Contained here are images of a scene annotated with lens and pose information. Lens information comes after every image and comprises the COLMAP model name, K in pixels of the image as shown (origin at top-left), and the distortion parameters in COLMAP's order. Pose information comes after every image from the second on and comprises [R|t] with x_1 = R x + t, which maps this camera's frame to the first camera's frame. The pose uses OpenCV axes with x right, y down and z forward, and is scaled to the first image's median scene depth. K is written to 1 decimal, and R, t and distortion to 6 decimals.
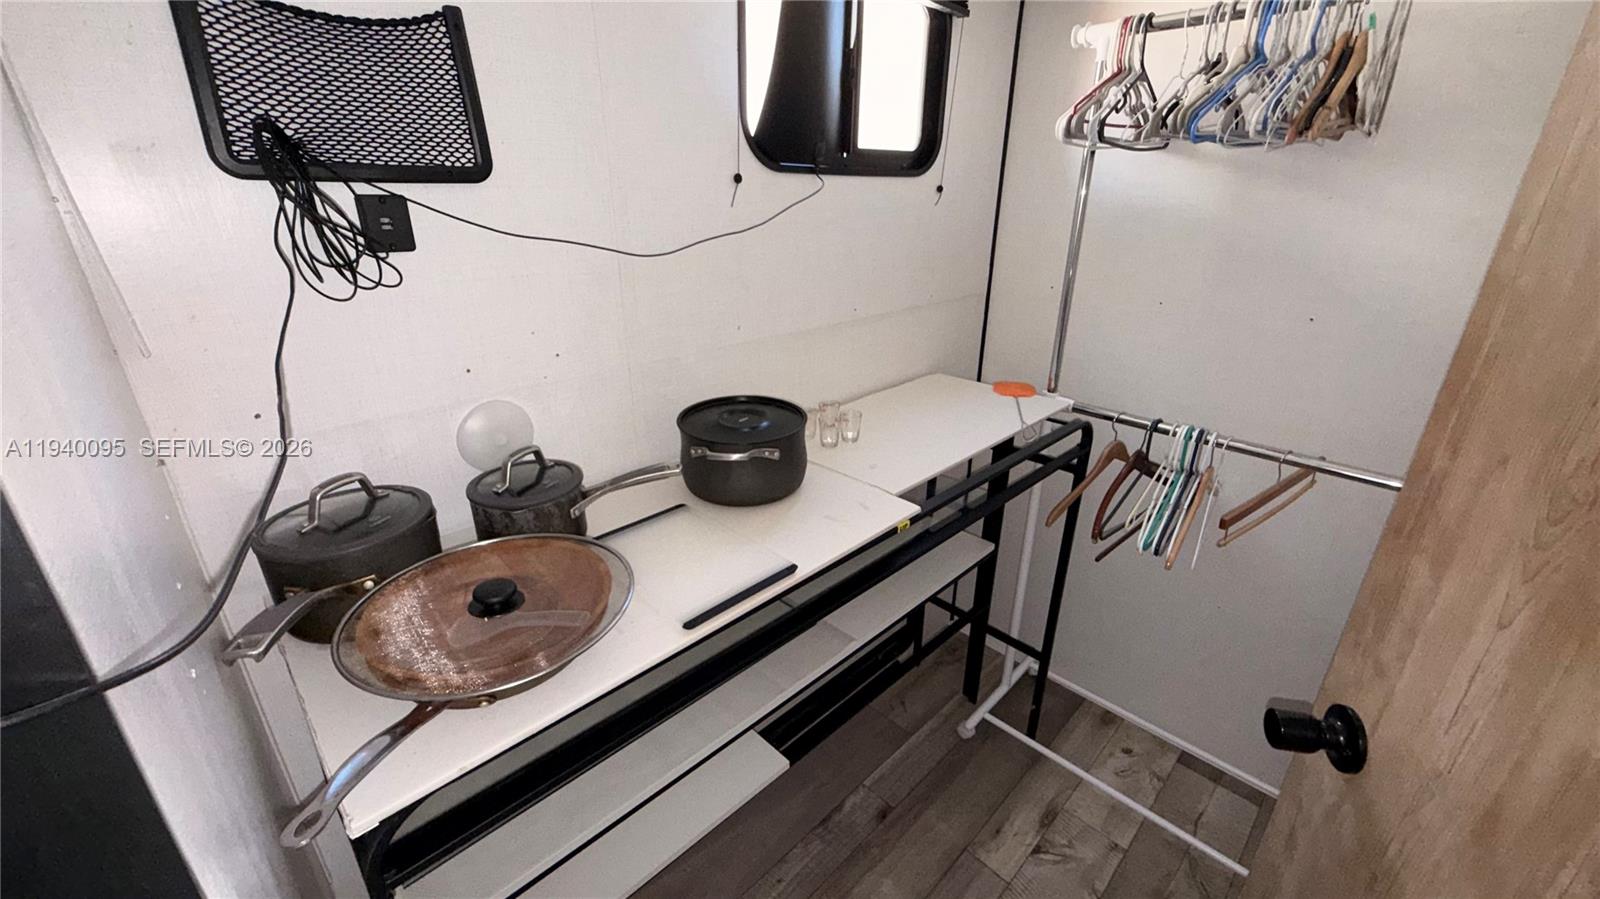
lens RADIAL K [[641.4, 0, 801.0], [0, 641.4, 446.8], [0, 0, 1]] dist [-0.001359, 0.000024]
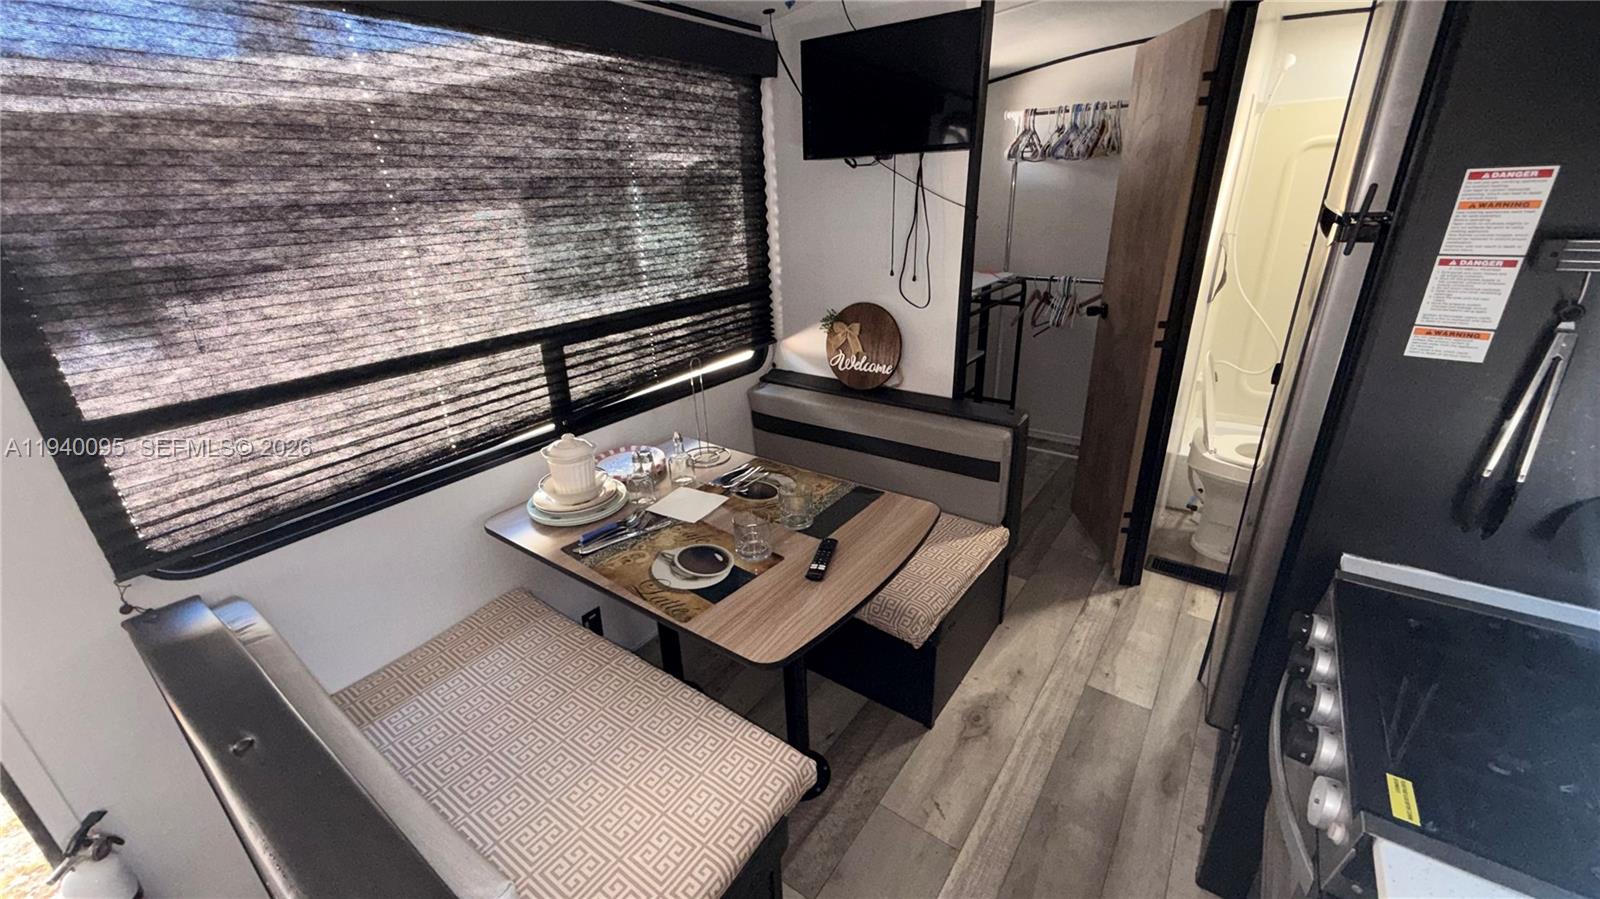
lens RADIAL K [[641.4, 0, 798.6], [0, 641.4, 448.0], [0, 0, 1]] dist [-0.001359, 0.000024]
pose [[0.986045, -0.093711, 0.137598, -0.819712], [0.094059, 0.995559, 0.003985, 0.542461], [-0.137360, 0.009013, 0.990480, -1.317043]]
